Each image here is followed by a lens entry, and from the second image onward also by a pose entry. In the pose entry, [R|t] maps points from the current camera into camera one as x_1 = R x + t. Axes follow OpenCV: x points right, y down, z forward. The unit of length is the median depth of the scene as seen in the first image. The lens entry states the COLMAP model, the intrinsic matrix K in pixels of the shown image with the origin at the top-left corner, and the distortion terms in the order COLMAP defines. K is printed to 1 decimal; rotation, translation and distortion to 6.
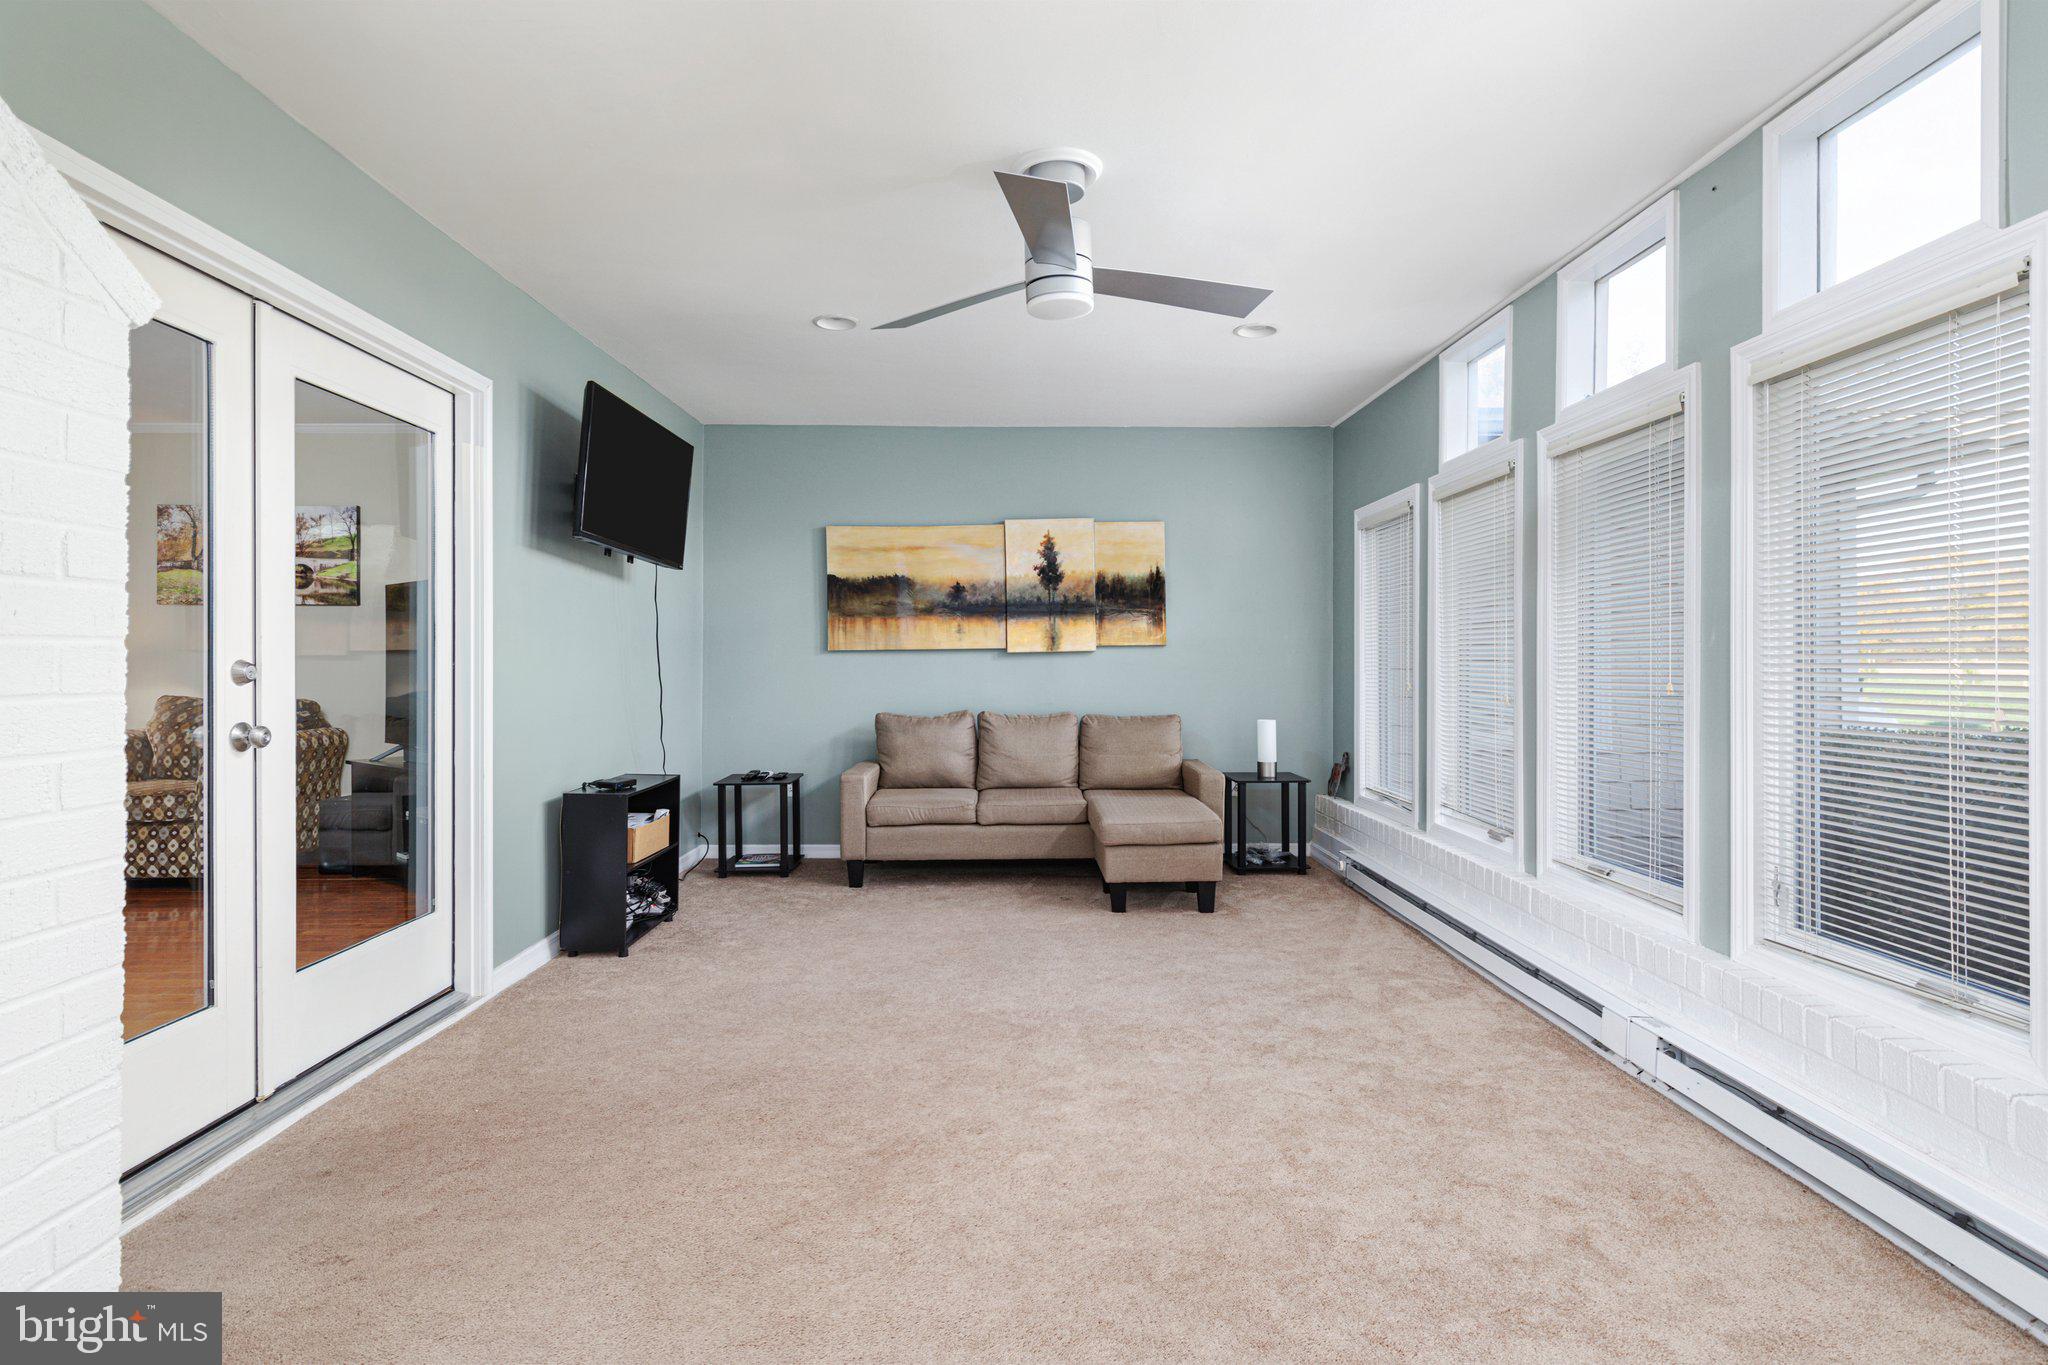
lens RADIAL K [[1000.5, 0, 1024.0], [0, 1000.5, 682.5], [0, 0, 1]] dist [0.001651, 0.000120]
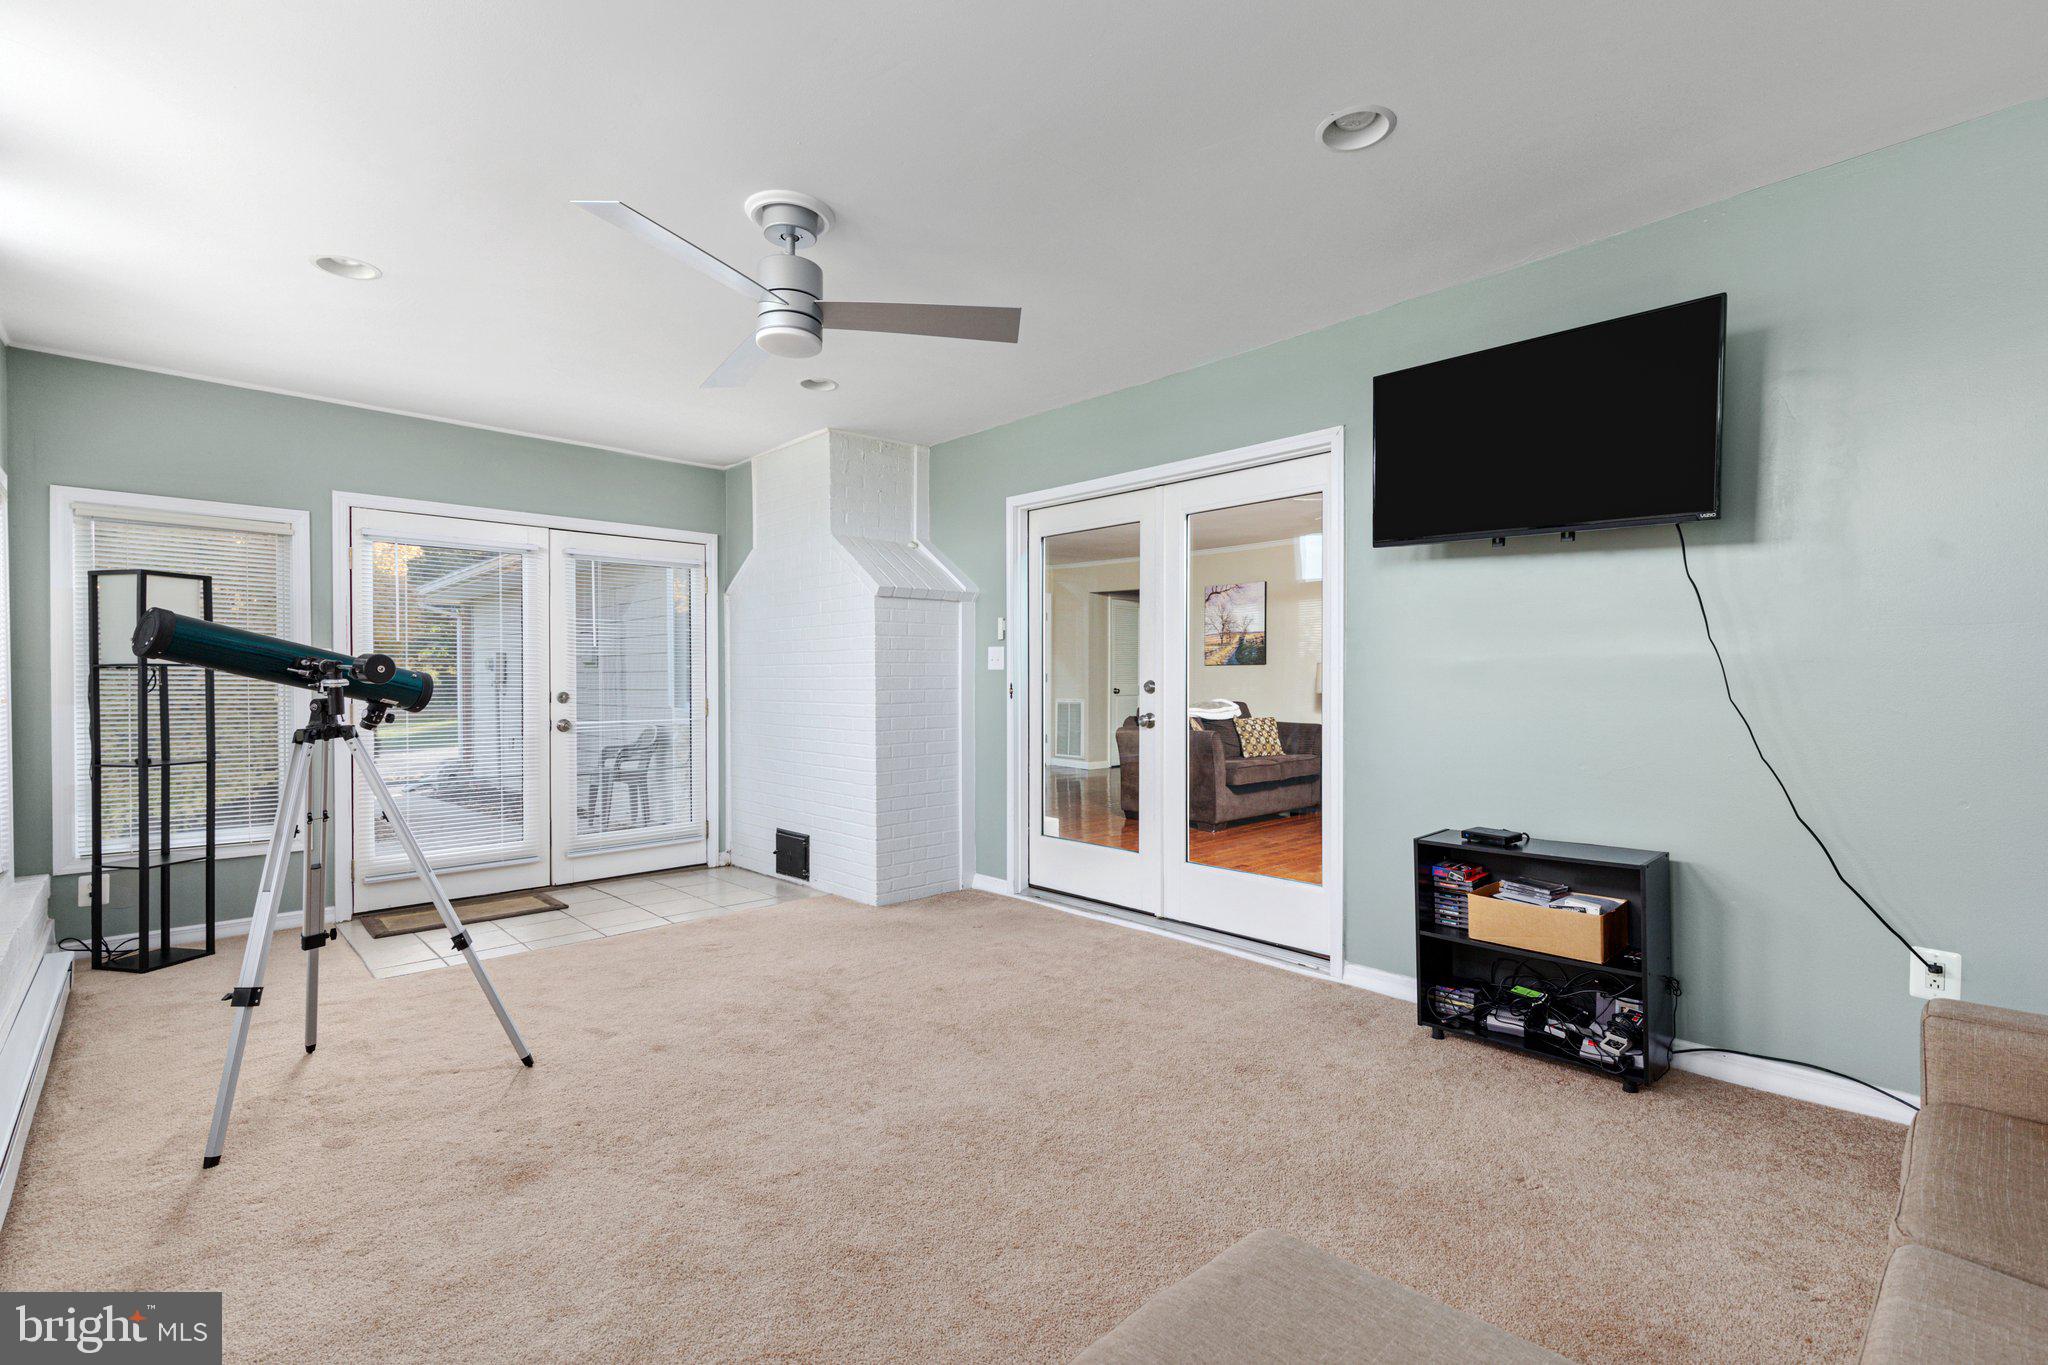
lens RADIAL K [[915.0, 0, 1024.0], [0, 915.0, 682.5], [0, 0, 1]] dist [0.000227, 0.000041]
pose [[-0.740198, 0.002683, -0.672383, 0.605503], [-0.007883, 0.999889, 0.012668, -0.060173], [0.672342, 0.014677, -0.740095, 1.936682]]
